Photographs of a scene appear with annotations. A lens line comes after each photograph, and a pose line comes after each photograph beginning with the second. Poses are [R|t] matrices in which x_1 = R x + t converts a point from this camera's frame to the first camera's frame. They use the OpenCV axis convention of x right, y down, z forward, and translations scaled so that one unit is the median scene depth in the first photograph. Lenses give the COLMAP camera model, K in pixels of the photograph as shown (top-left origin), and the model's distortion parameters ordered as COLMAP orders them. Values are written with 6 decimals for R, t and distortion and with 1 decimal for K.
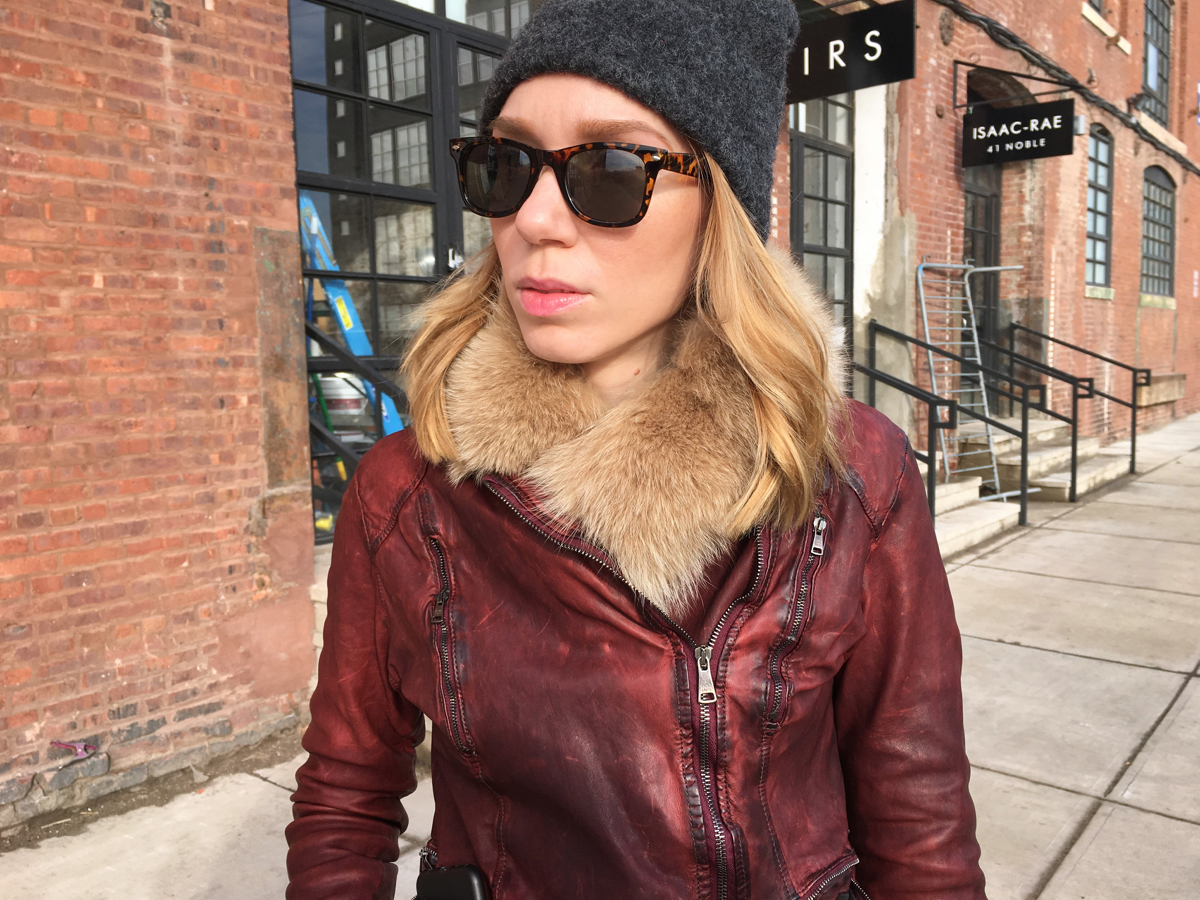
lens RADIAL K [[1030.2, 0, 597.2], [0, 1030.2, 451.4], [0, 0, 1]] dist [0.084859, -0.120086]
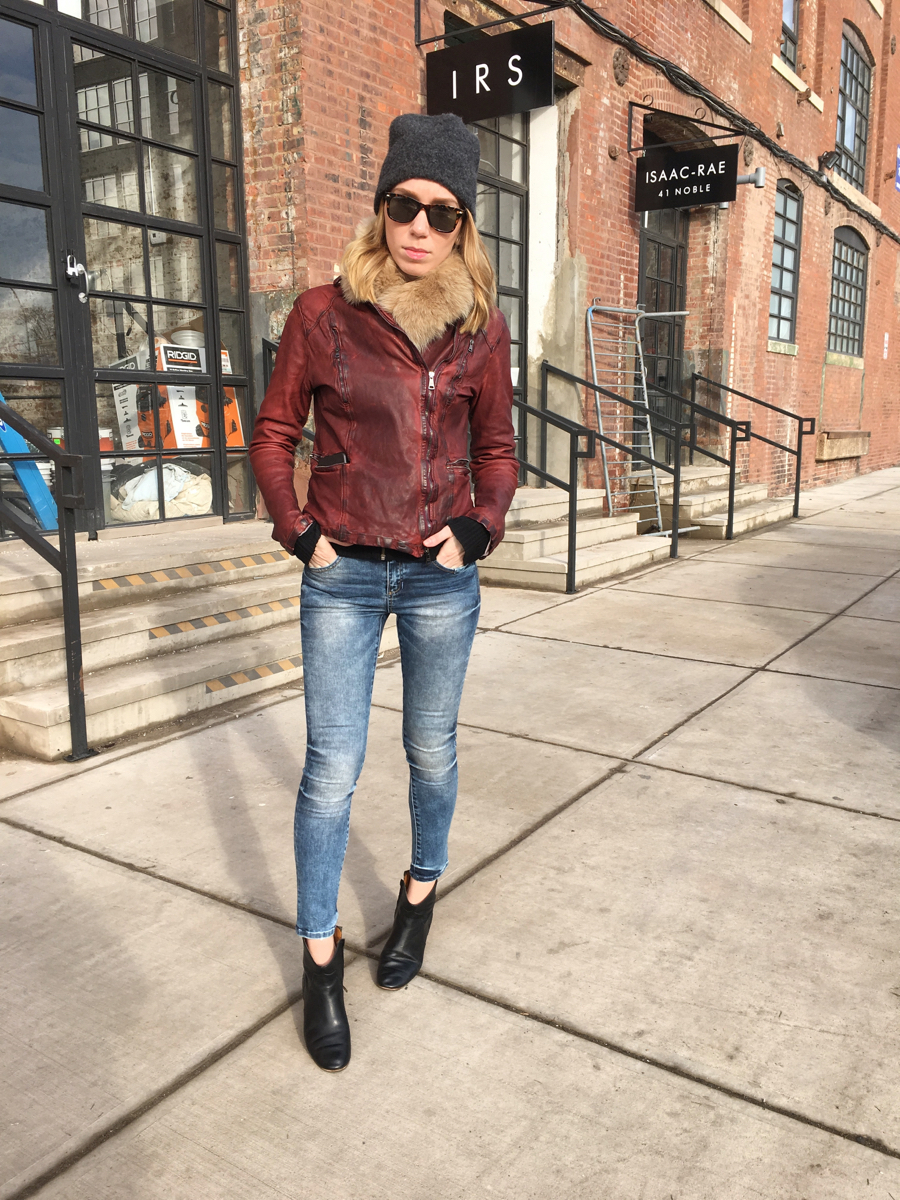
lens RADIAL K [[1018.0, 0, 449.8], [0, 1018.0, 602.9], [0, 0, 1]] dist [0.085249, -0.107814]
pose [[0.995158, -0.002247, 0.098265, 0.068924], [-0.006035, 0.996455, 0.083905, 0.027200], [-0.098105, -0.084092, 0.991617, -0.018397]]
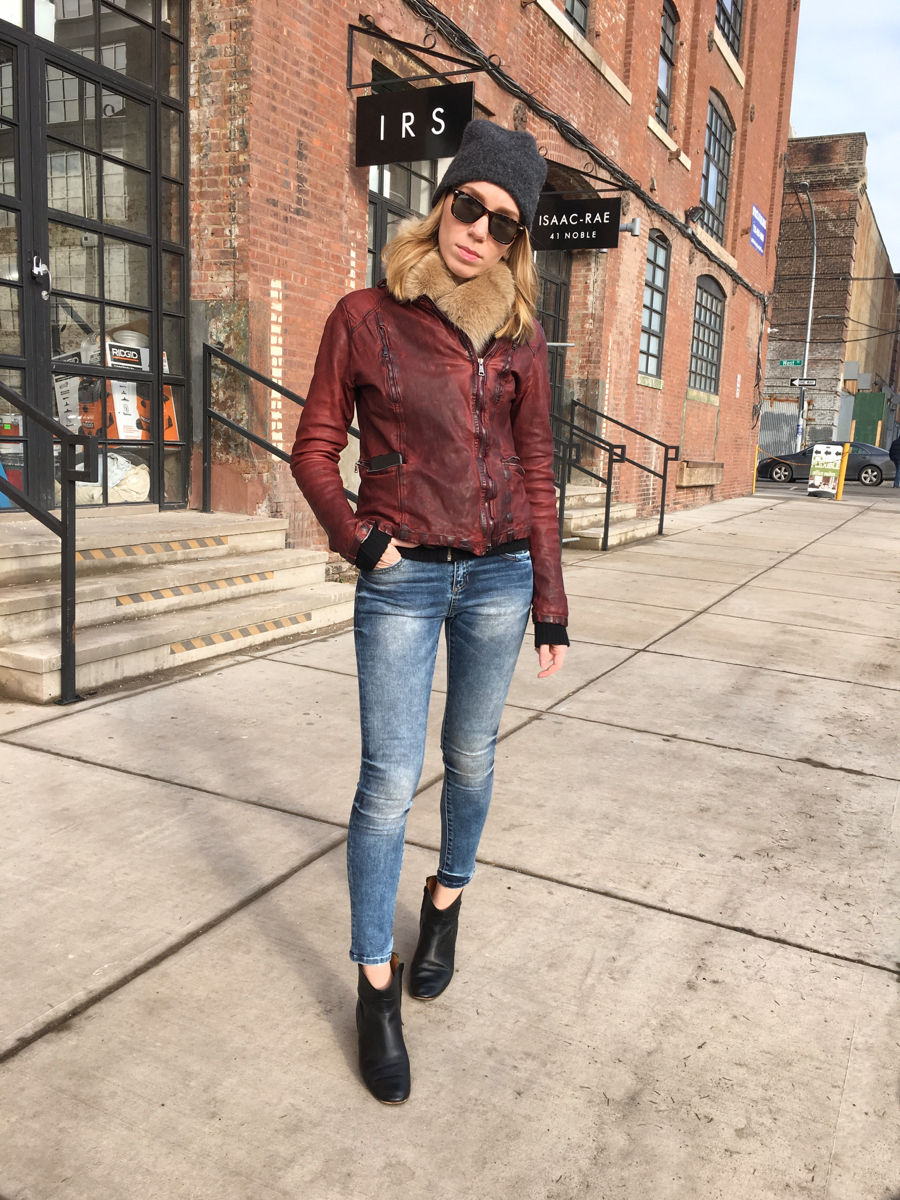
lens RADIAL K [[1016.7, 0, 449.7], [0, 1016.7, 600.6], [0, 0, 1]] dist [0.089015, -0.112723]
pose [[0.972990, 0.028288, 0.229107, 0.022858], [-0.043395, 0.997184, 0.061169, 0.042209], [-0.226732, -0.069459, 0.971477, -0.087601]]
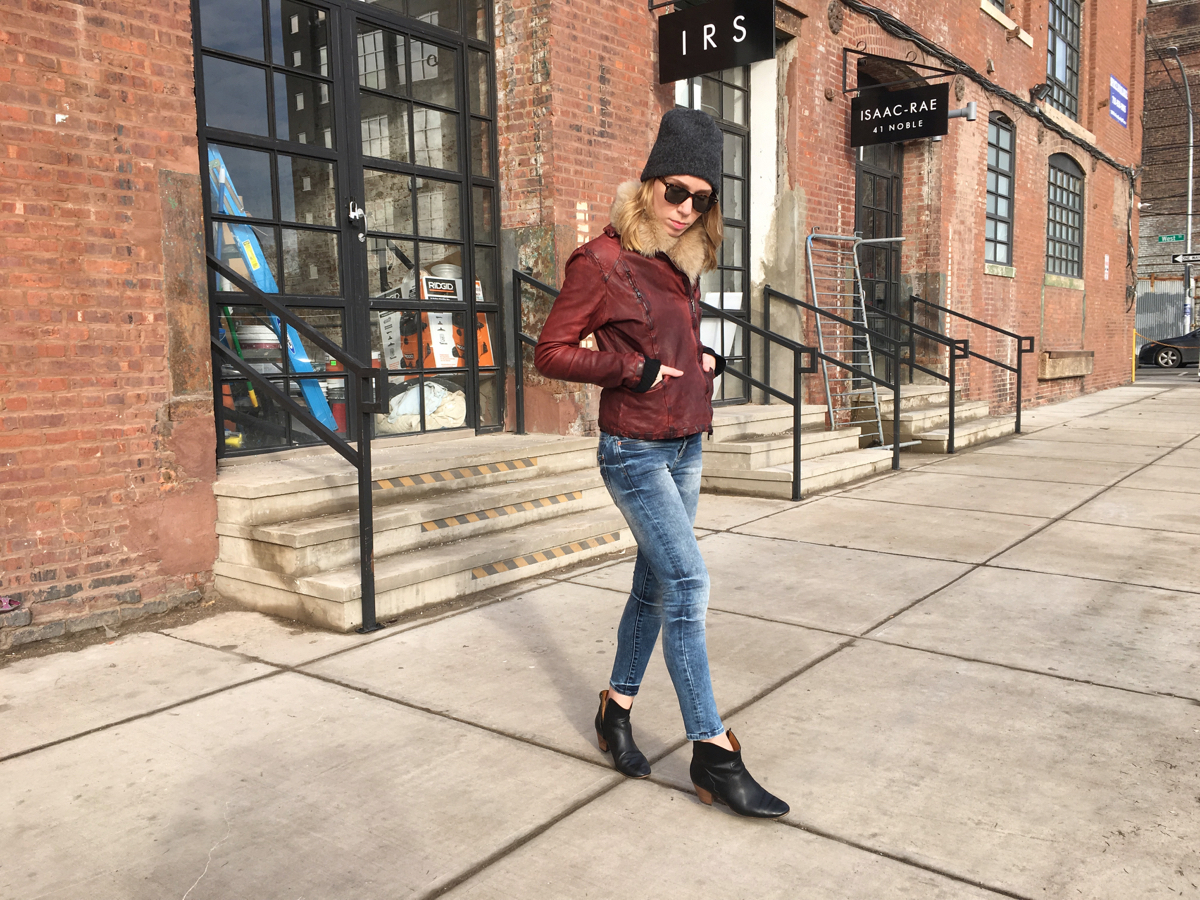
lens RADIAL K [[1019.7, 0, 594.9], [0, 1019.7, 448.2], [0, 0, 1]] dist [0.086893, -0.111461]
pose [[0.999615, -0.000533, 0.027743, 0.052606], [0.000419, 0.999991, 0.004109, 0.038734], [-0.027745, -0.004096, 0.999607, -0.072194]]
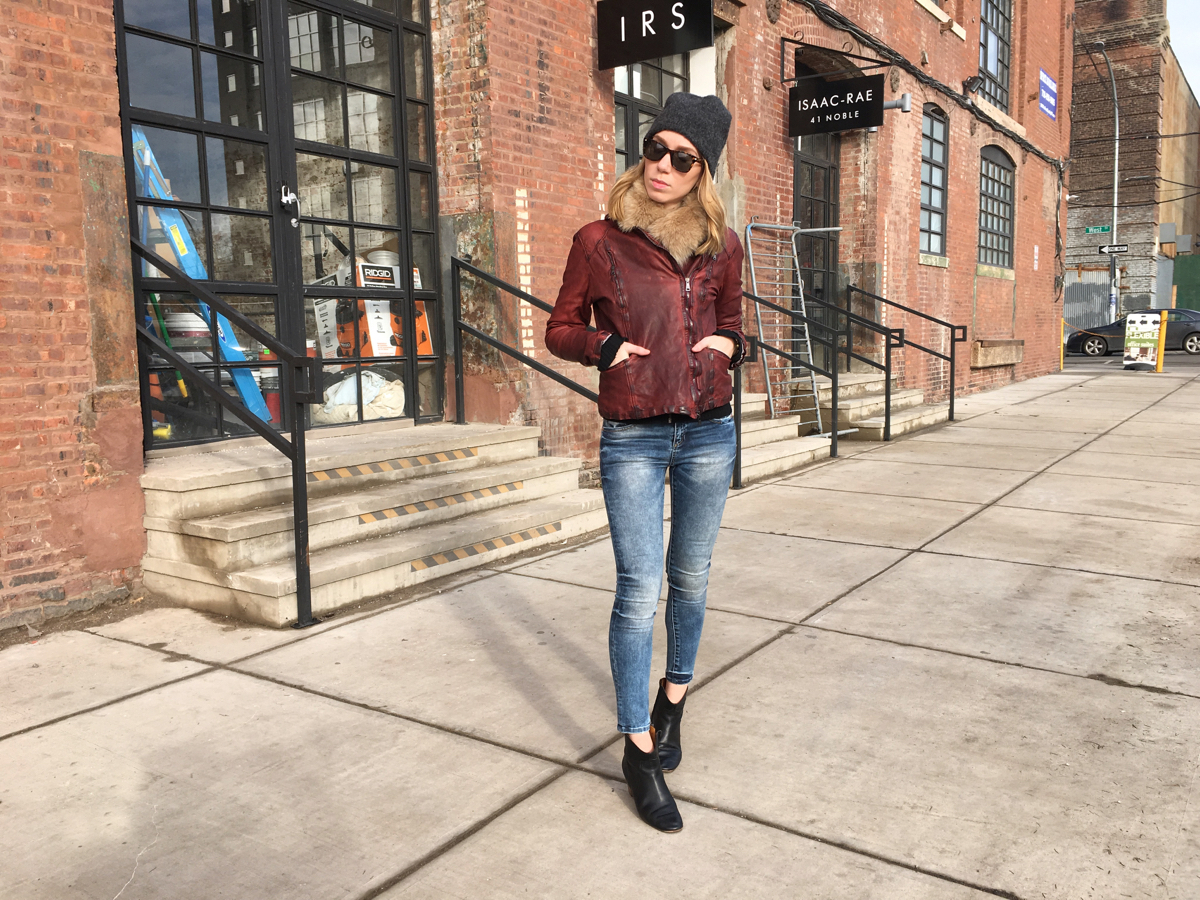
lens RADIAL K [[1020.7, 0, 594.4], [0, 1020.7, 449.5], [0, 0, 1]] dist [0.084719, -0.108705]
pose [[0.996505, -0.006550, 0.083277, 0.053745], [0.005179, 0.999848, 0.016672, 0.038210], [-0.083373, -0.016182, 0.996387, -0.069250]]
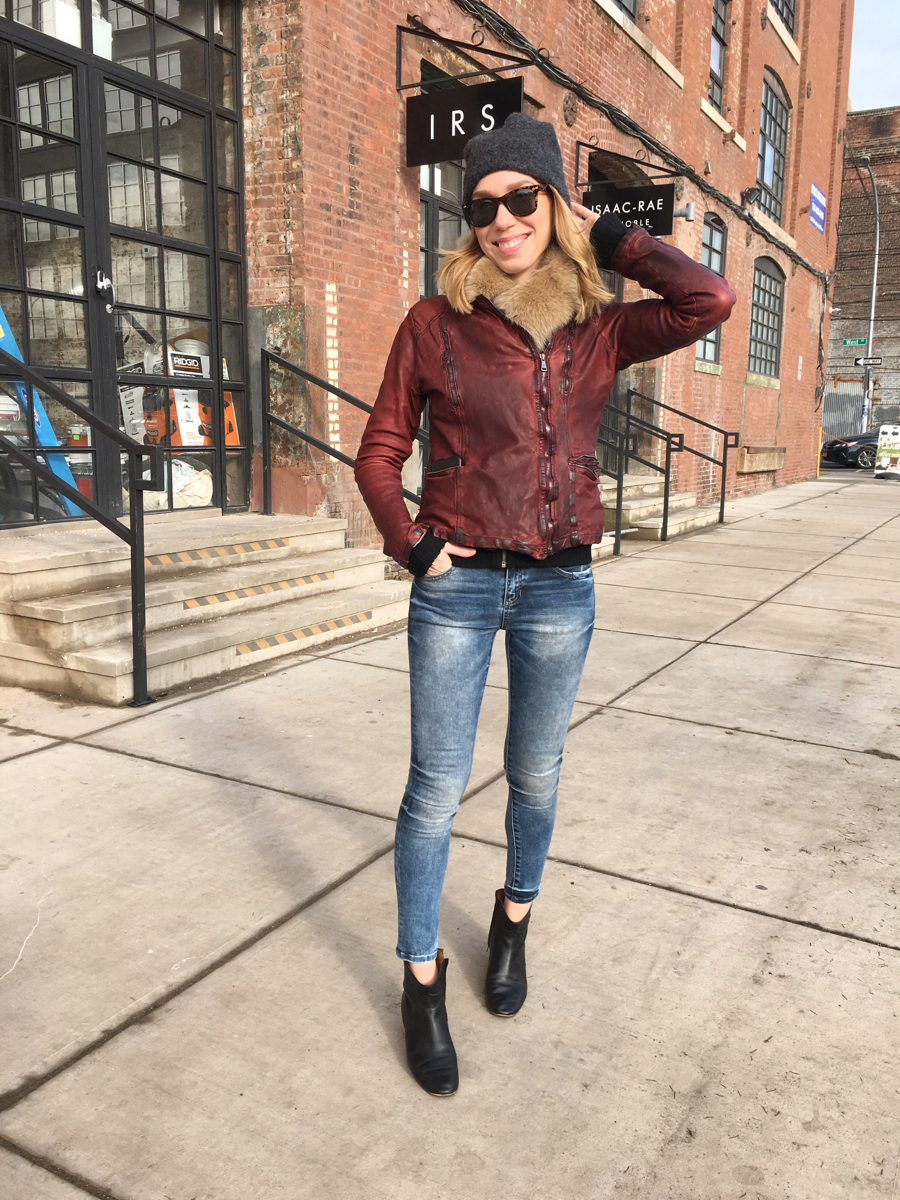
lens RADIAL K [[1016.7, 0, 449.7], [0, 1016.7, 598.7], [0, 0, 1]] dist [0.091077, -0.110310]
pose [[0.985119, 0.006030, 0.171766, 0.022409], [-0.017991, 0.997512, 0.068164, 0.039643], [-0.170927, -0.070240, 0.982777, -0.092187]]
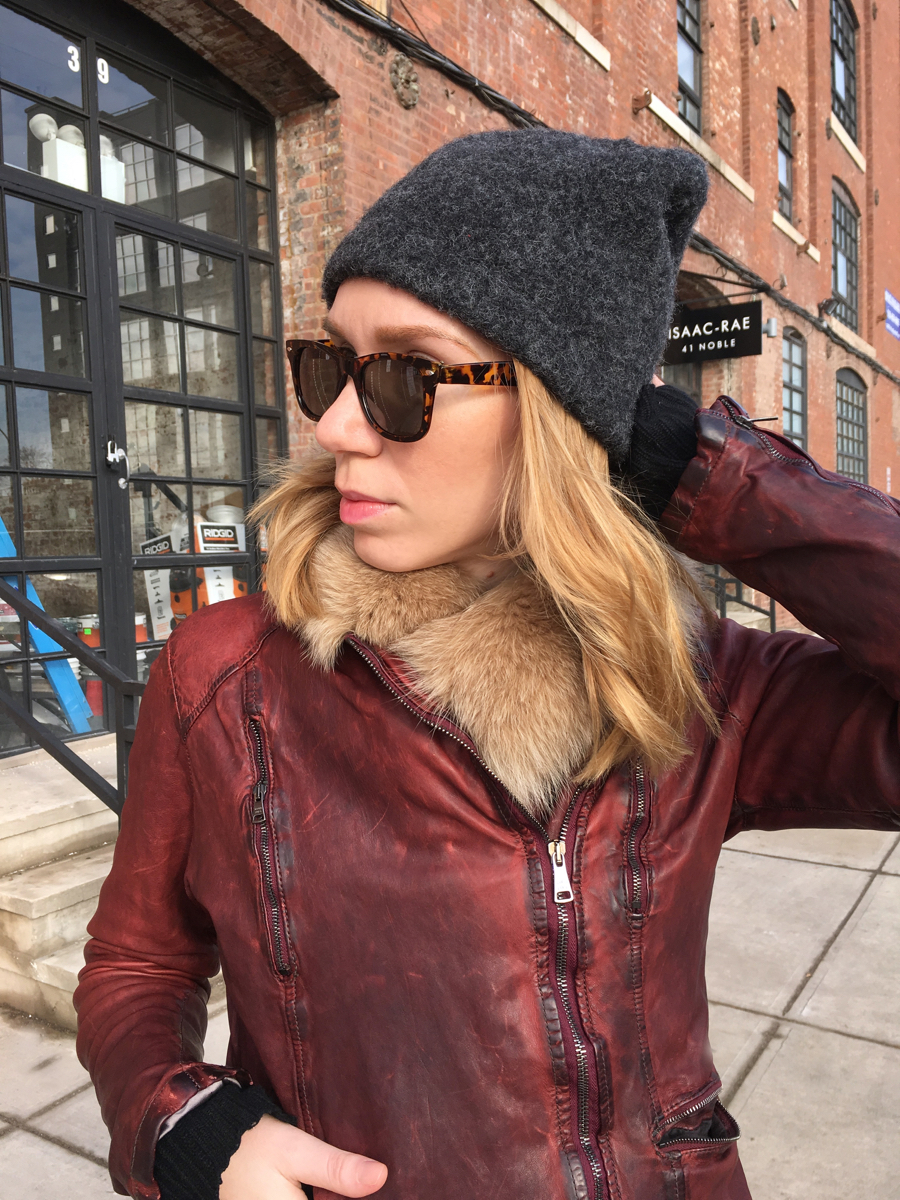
lens RADIAL K [[1026.8, 0, 451.5], [0, 1026.8, 602.1], [0, 0, 1]] dist [0.089325, -0.124969]
pose [[0.993574, -0.014402, 0.112267, 0.032167], [0.019124, 0.998972, -0.041094, -0.004548], [-0.111560, 0.042977, 0.992828, 0.029243]]
